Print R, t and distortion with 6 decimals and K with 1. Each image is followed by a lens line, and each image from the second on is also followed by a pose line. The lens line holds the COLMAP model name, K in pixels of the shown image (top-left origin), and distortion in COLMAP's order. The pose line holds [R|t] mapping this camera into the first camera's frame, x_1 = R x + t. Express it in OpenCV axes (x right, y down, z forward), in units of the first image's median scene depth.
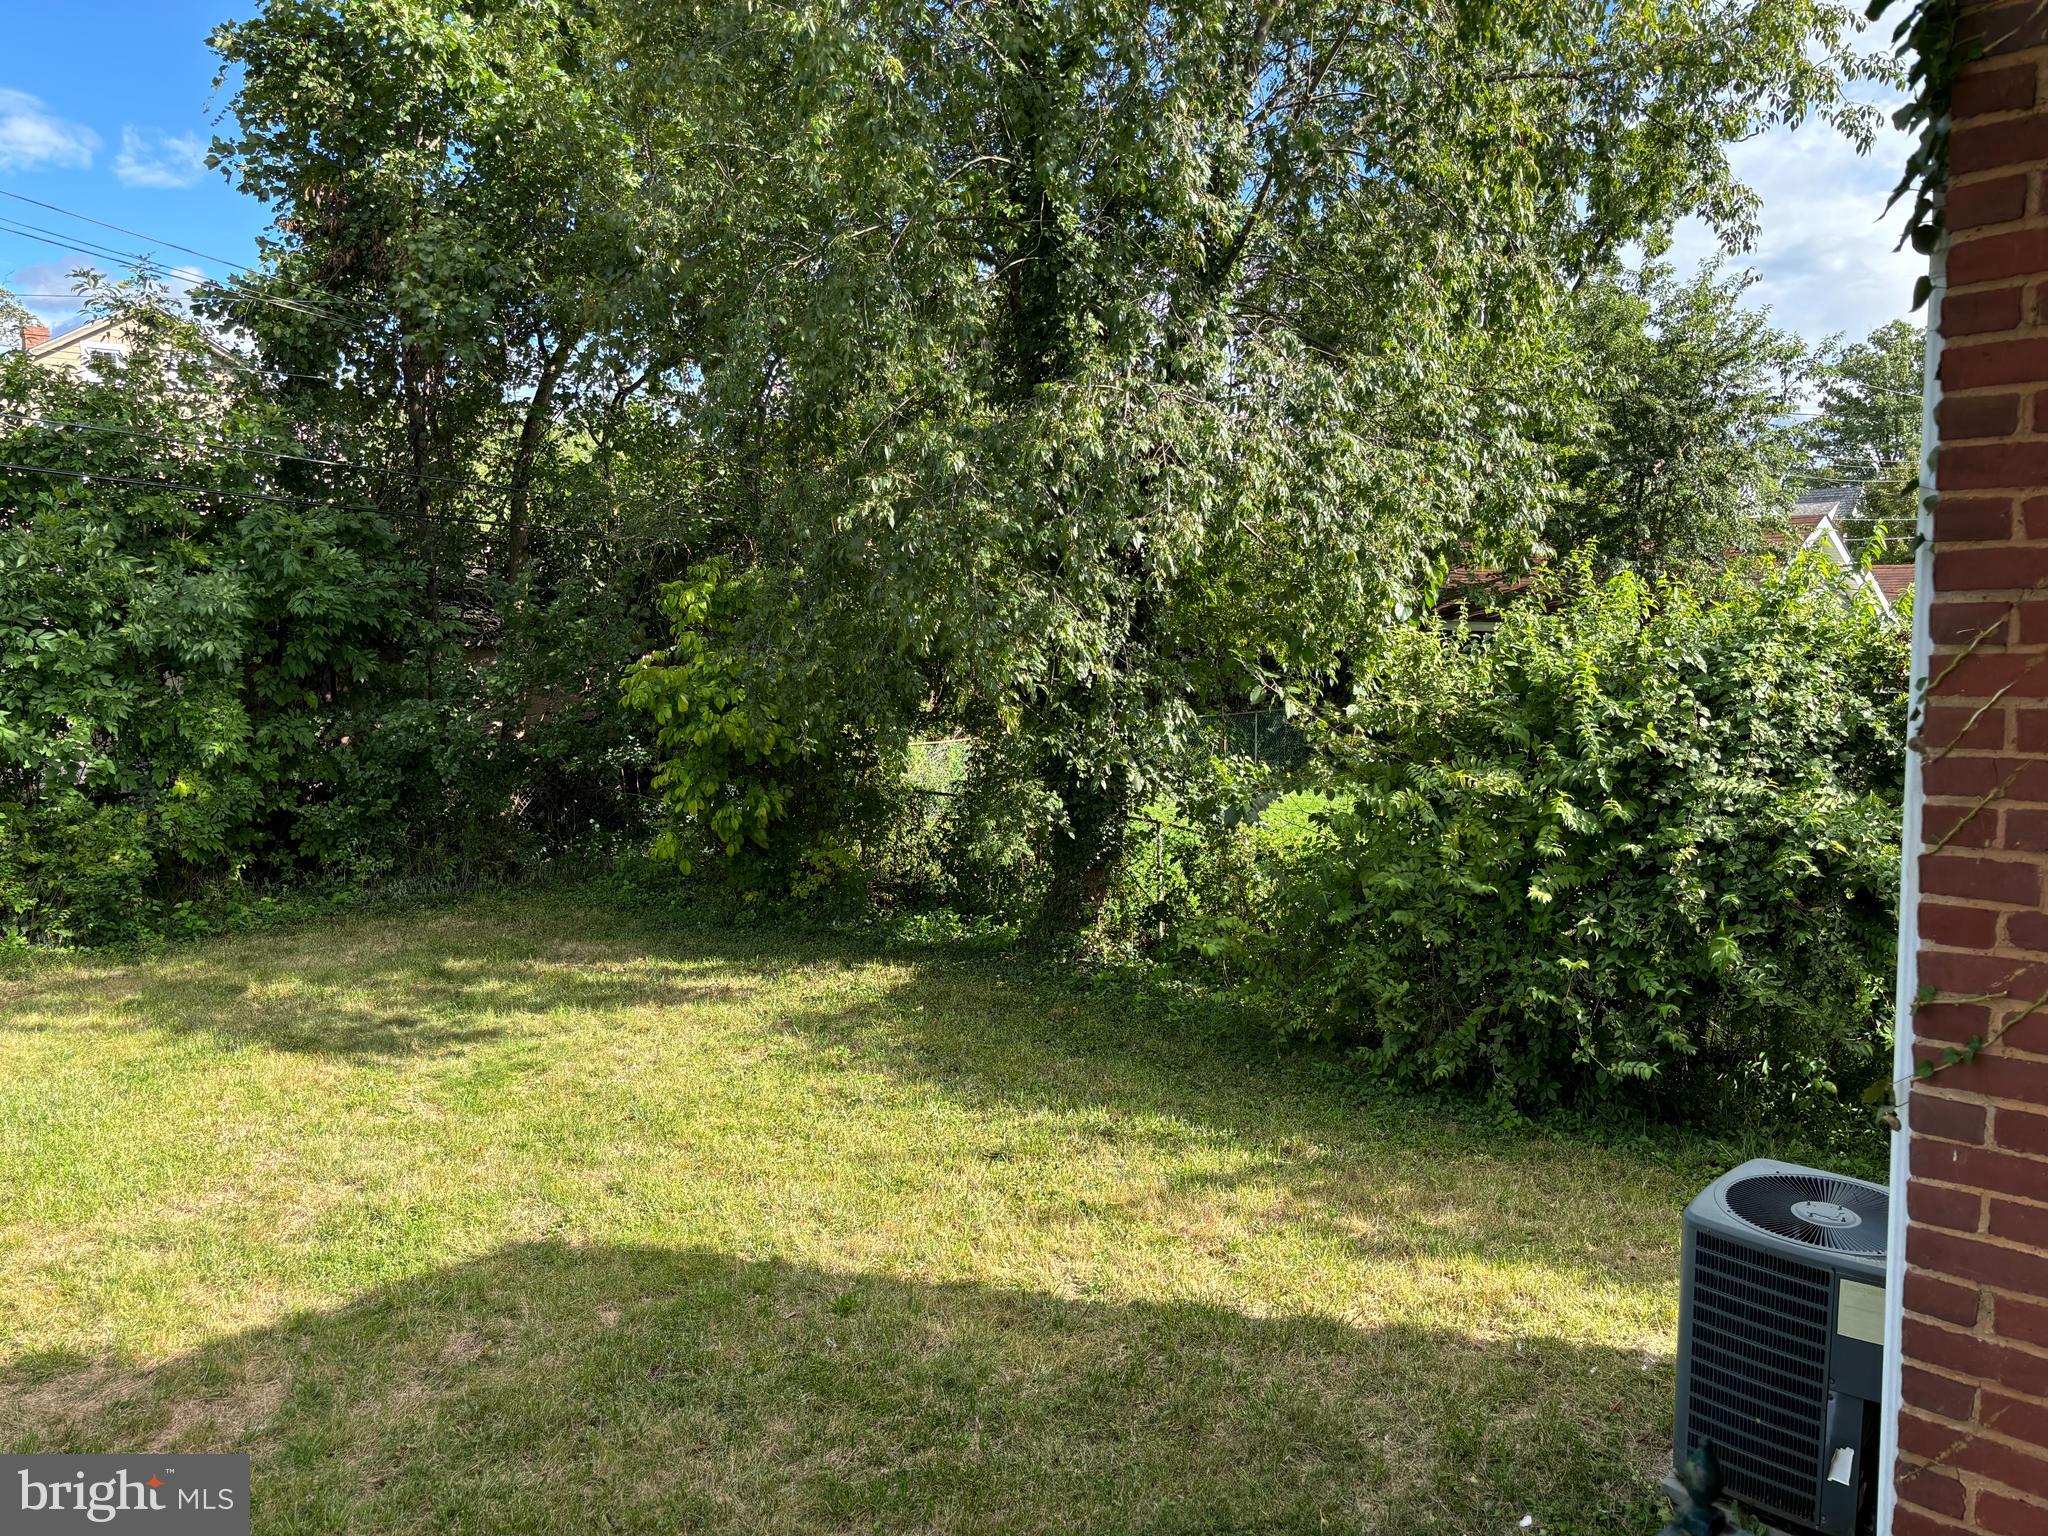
lens RADIAL K [[1542.8, 0, 1025.9], [0, 1542.8, 835.3], [0, 0, 1]] dist [0.009144, -0.005200]
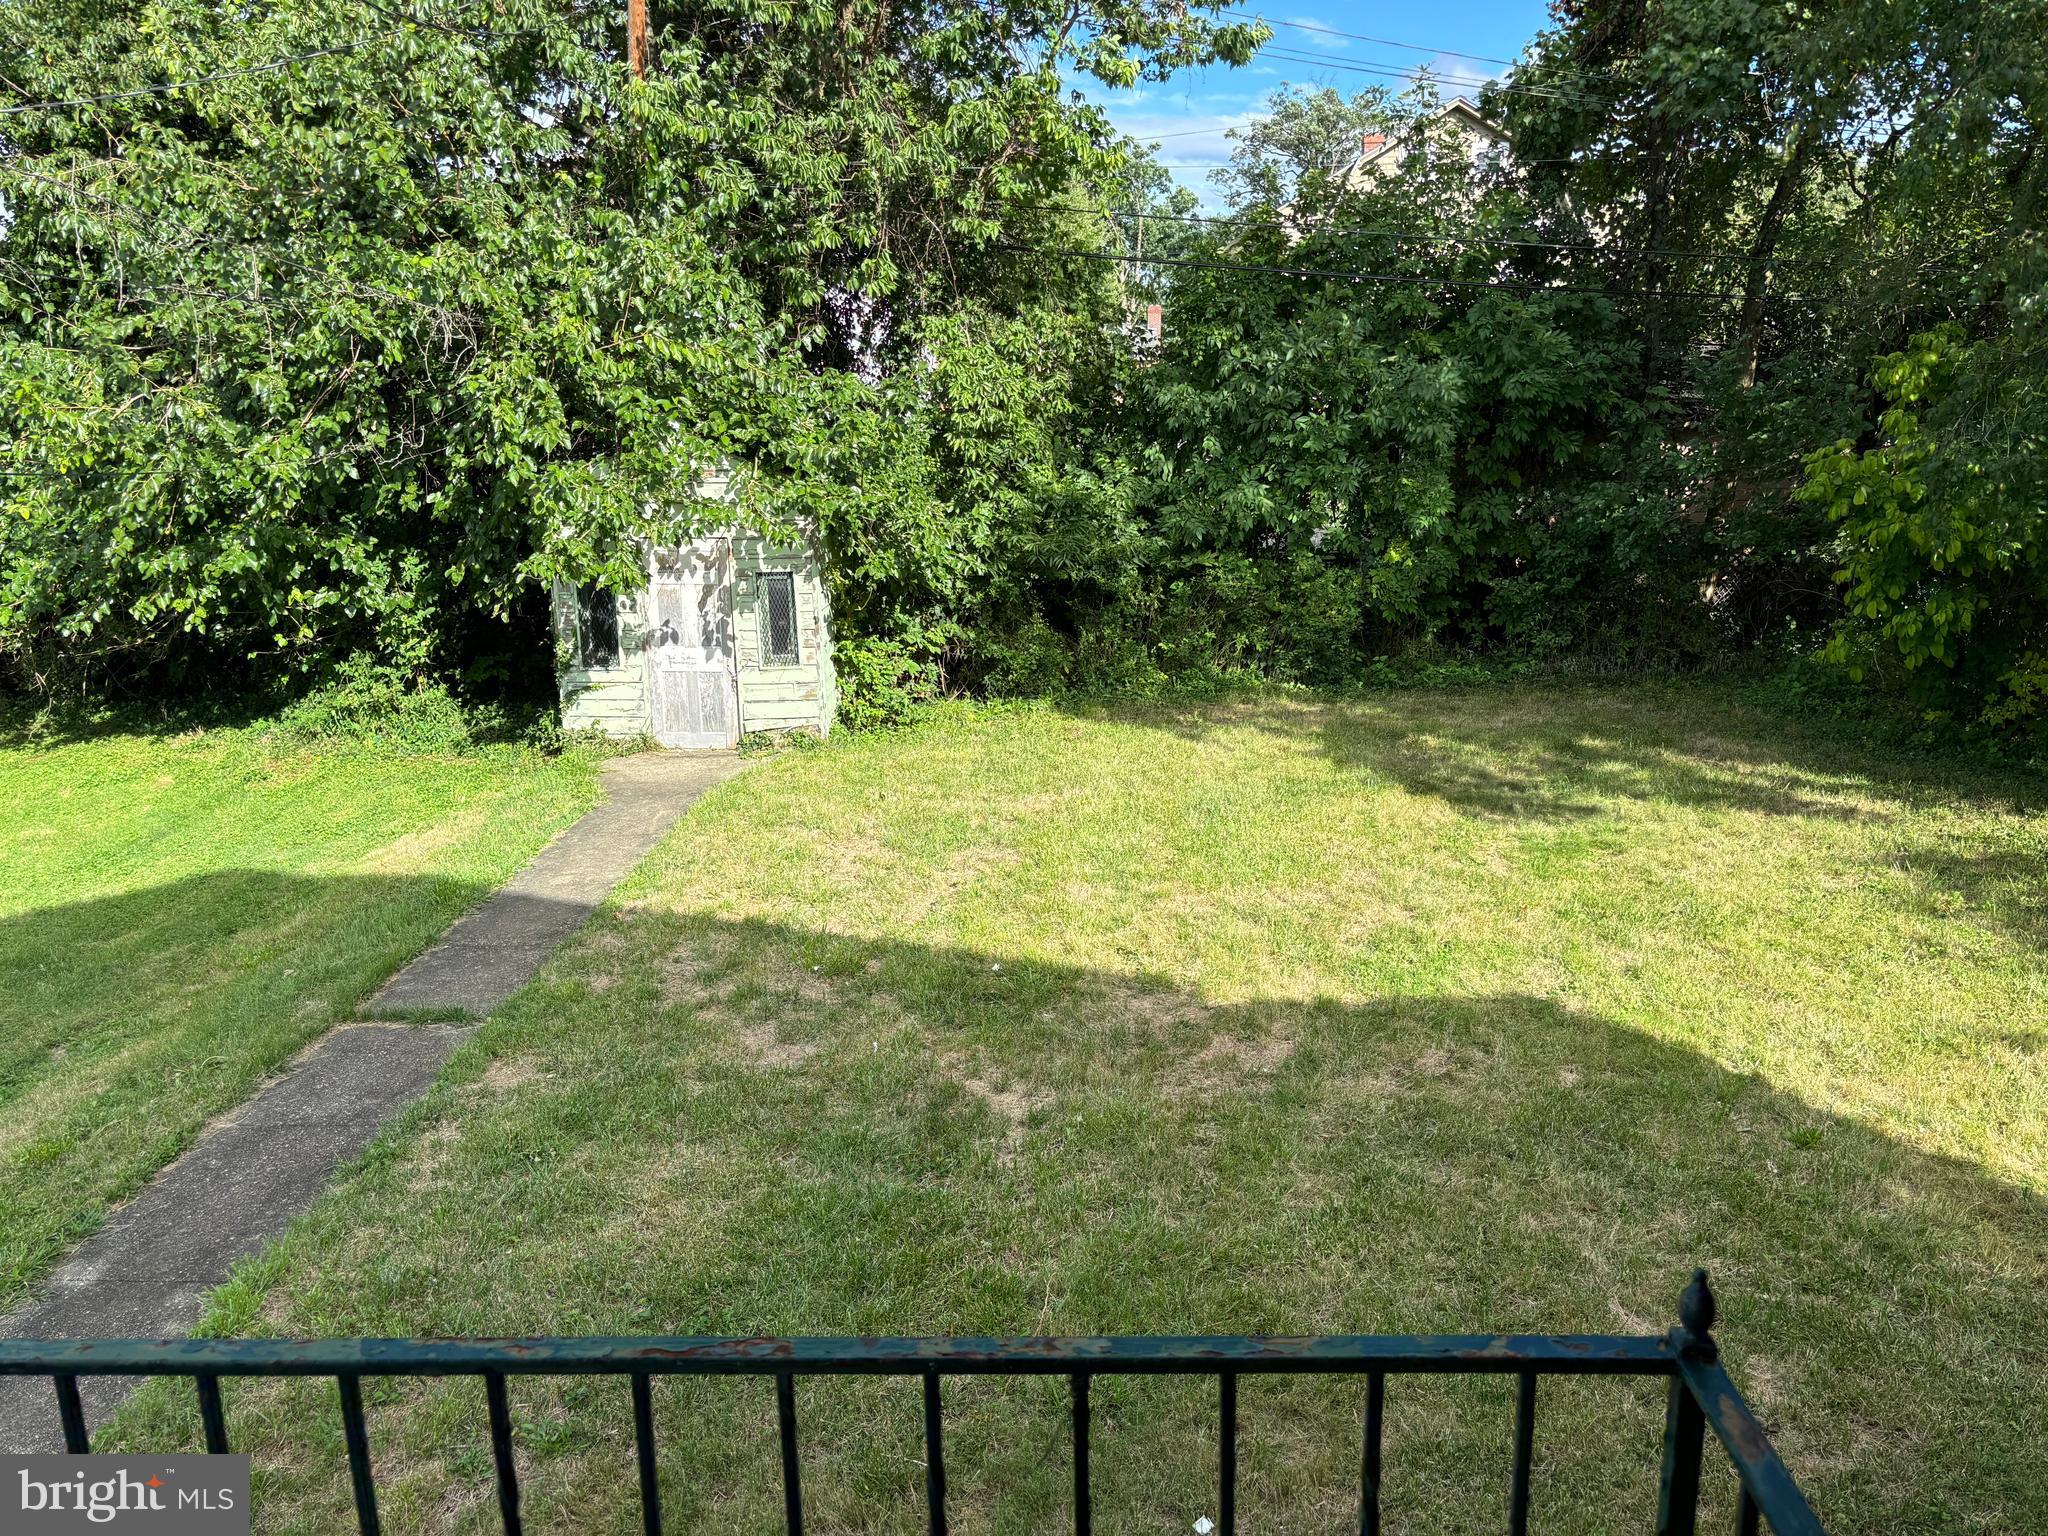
lens RADIAL K [[1542.8, 0, 1025.9], [0, 1542.8, 835.3], [0, 0, 1]] dist [0.009144, -0.005200]
pose [[0.695308, 0.184234, -0.694697, 0.100869], [-0.086328, 0.980997, 0.173757, -0.003130], [0.713508, -0.060843, 0.698000, -0.002015]]
